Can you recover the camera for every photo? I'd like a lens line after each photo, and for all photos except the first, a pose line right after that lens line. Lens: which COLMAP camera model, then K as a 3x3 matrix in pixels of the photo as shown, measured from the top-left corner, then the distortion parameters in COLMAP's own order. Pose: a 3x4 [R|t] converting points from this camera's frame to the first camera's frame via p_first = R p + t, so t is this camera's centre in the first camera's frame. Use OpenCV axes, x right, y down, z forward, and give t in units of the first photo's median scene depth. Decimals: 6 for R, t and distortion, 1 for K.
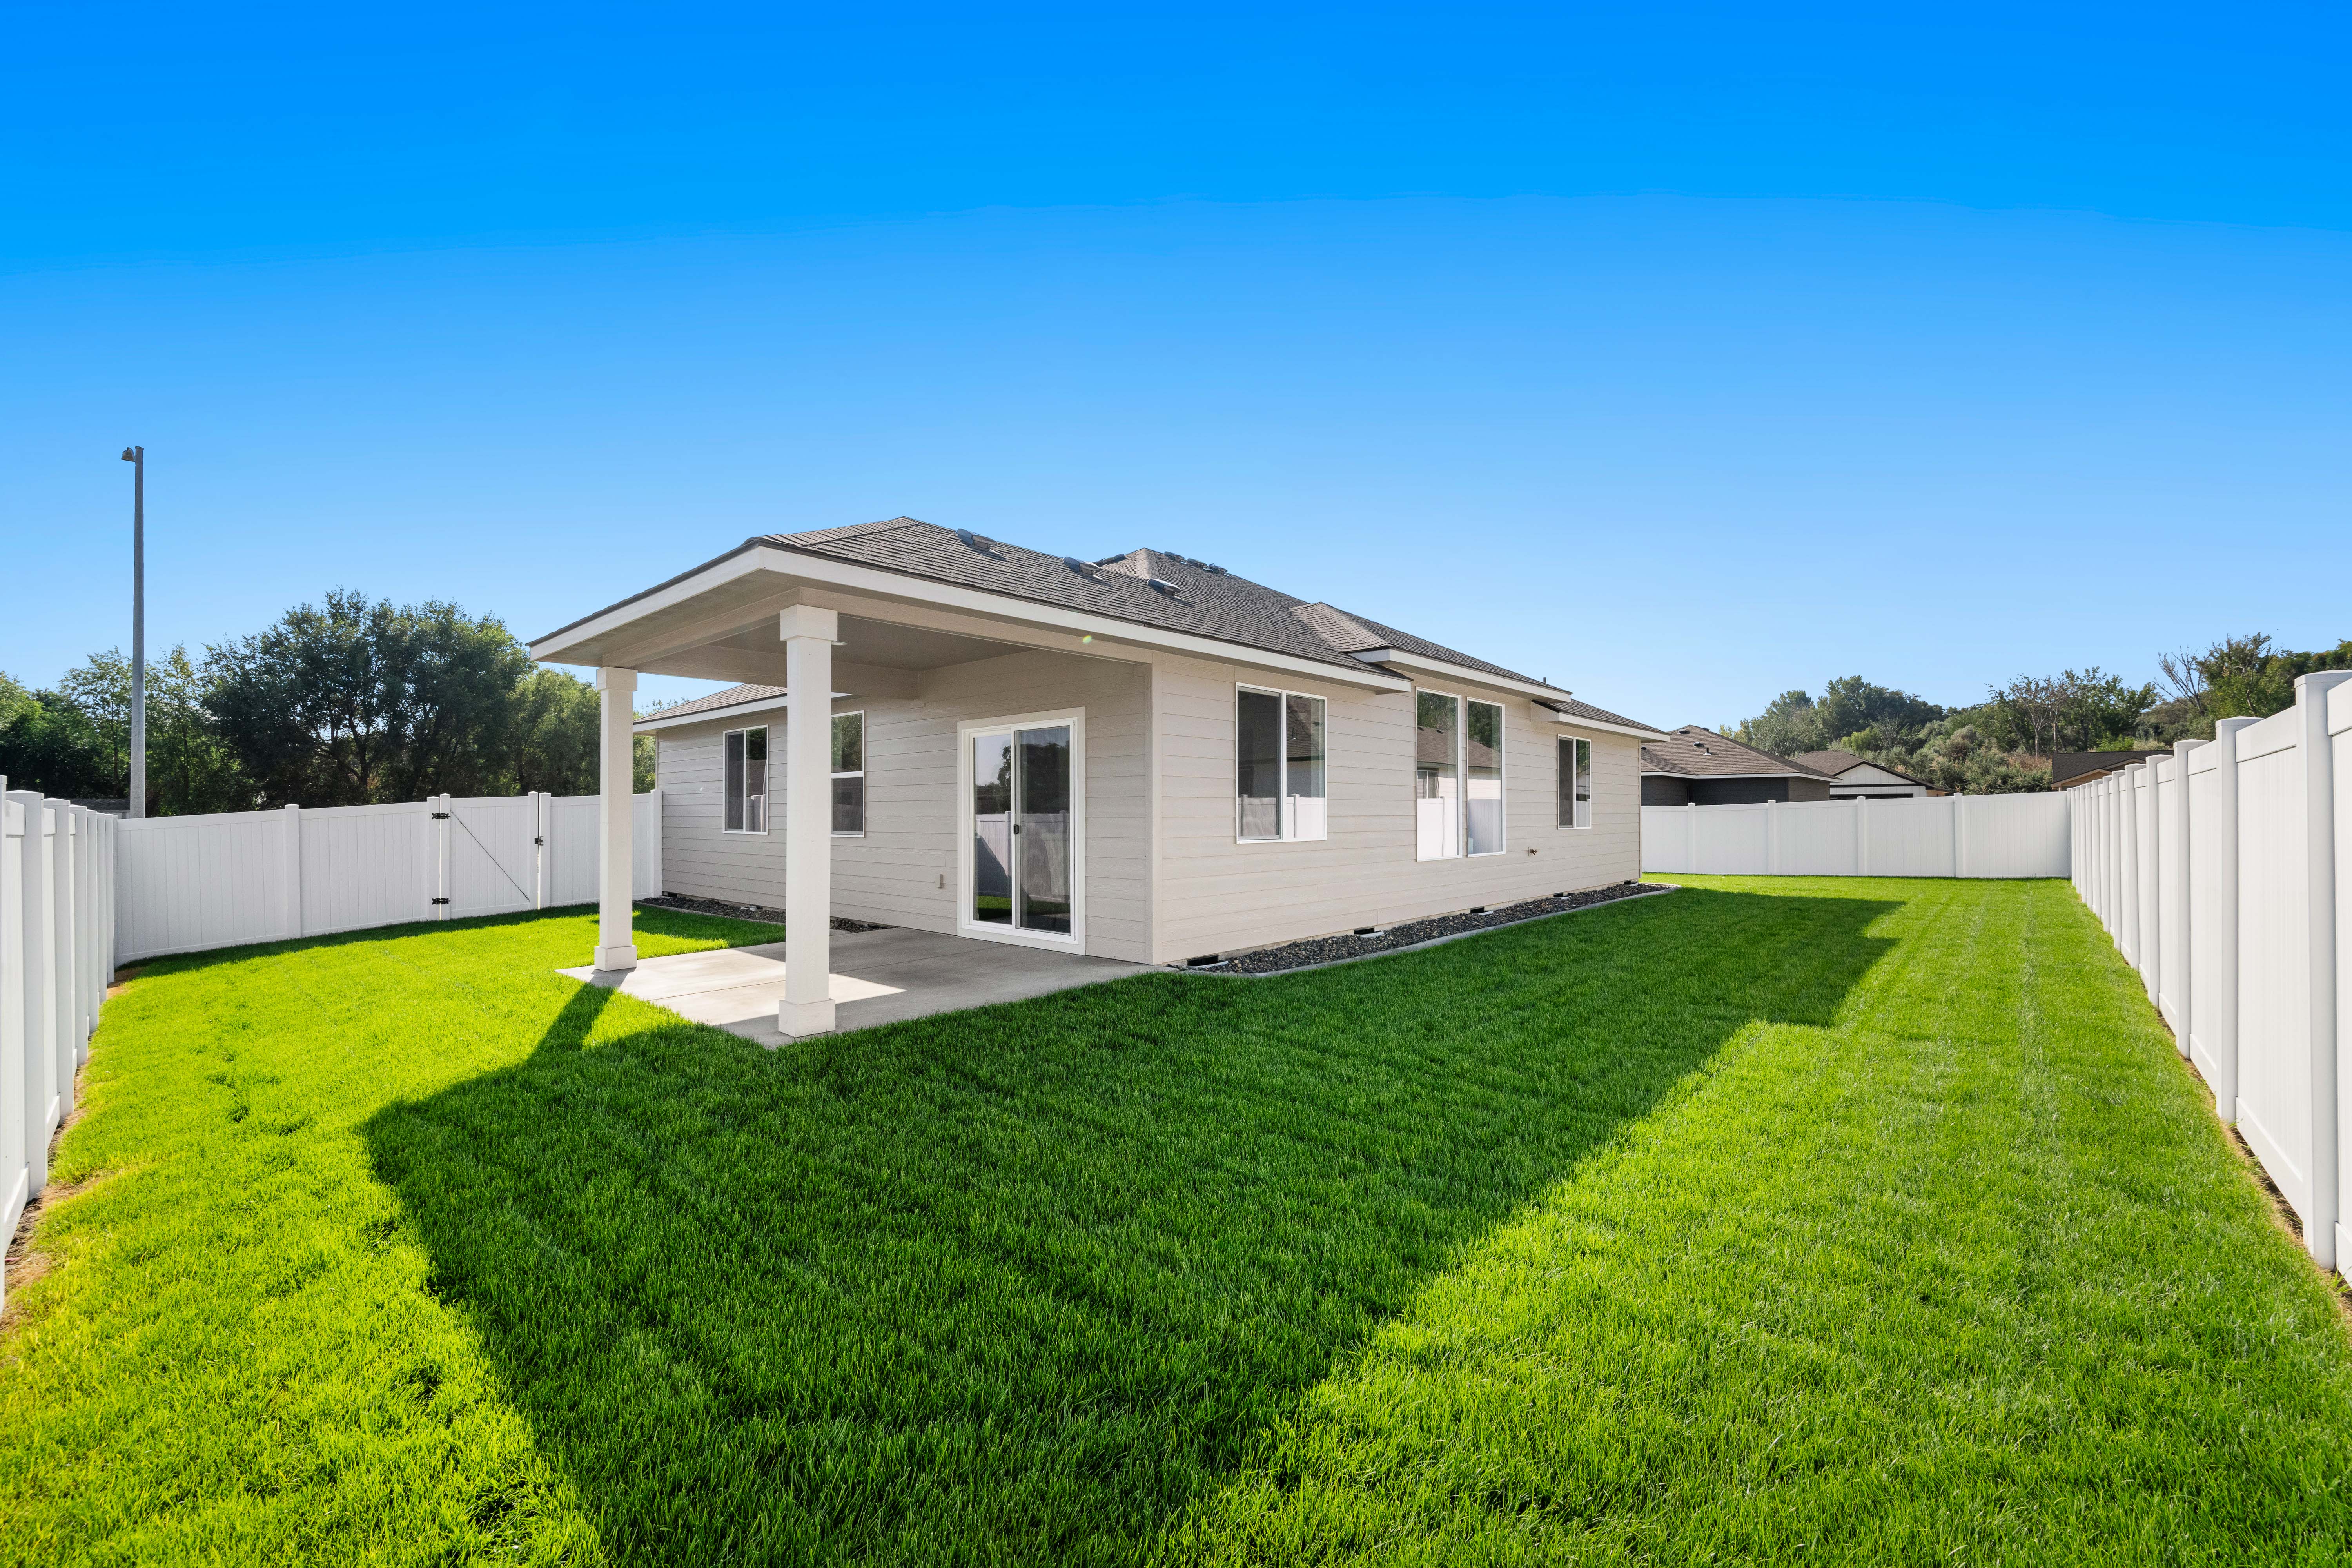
lens RADIAL K [[910.3, 0, 1186.4], [0, 910.3, 799.5], [0, 0, 1]] dist [-0.001249, -0.000027]
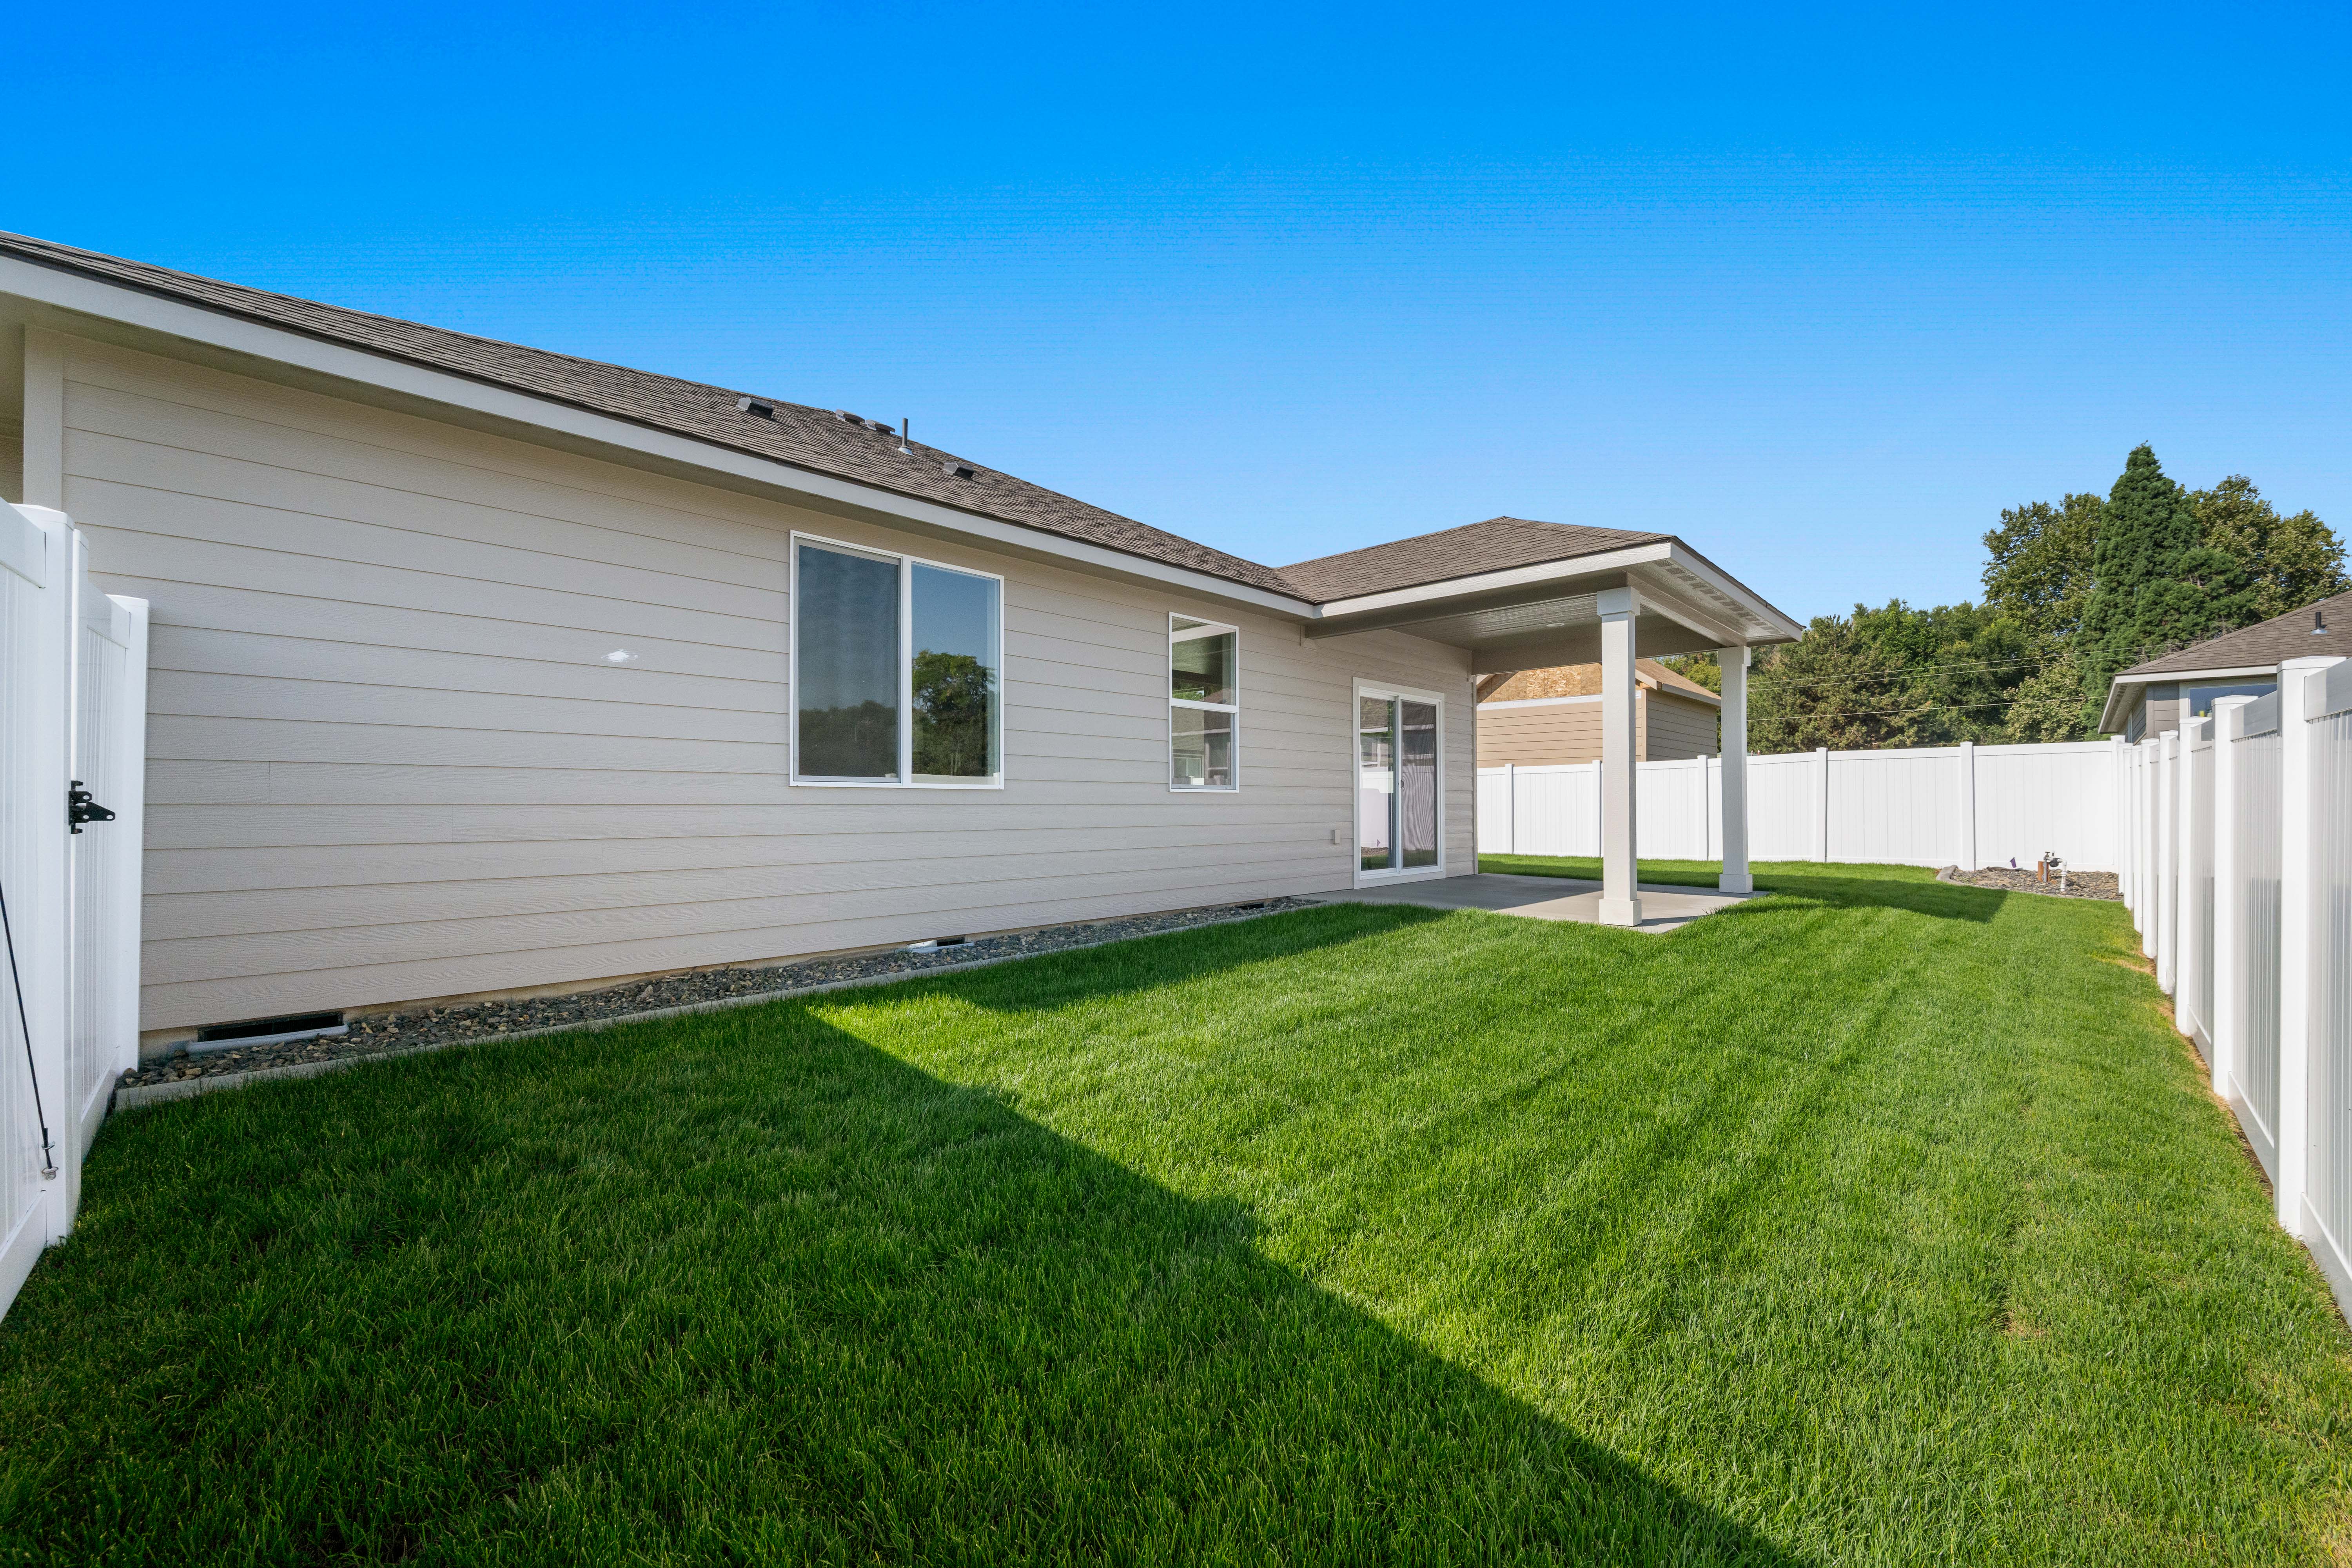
lens RADIAL K [[910.3, 0, 1173.4], [0, 910.3, 796.4], [0, 0, 1]] dist [-0.001249, -0.000027]
pose [[0.016109, 0.013223, 0.999783, -1.110130], [-0.008750, 0.999876, -0.013083, 0.055407], [-0.999832, -0.008537, 0.016223, 1.031624]]
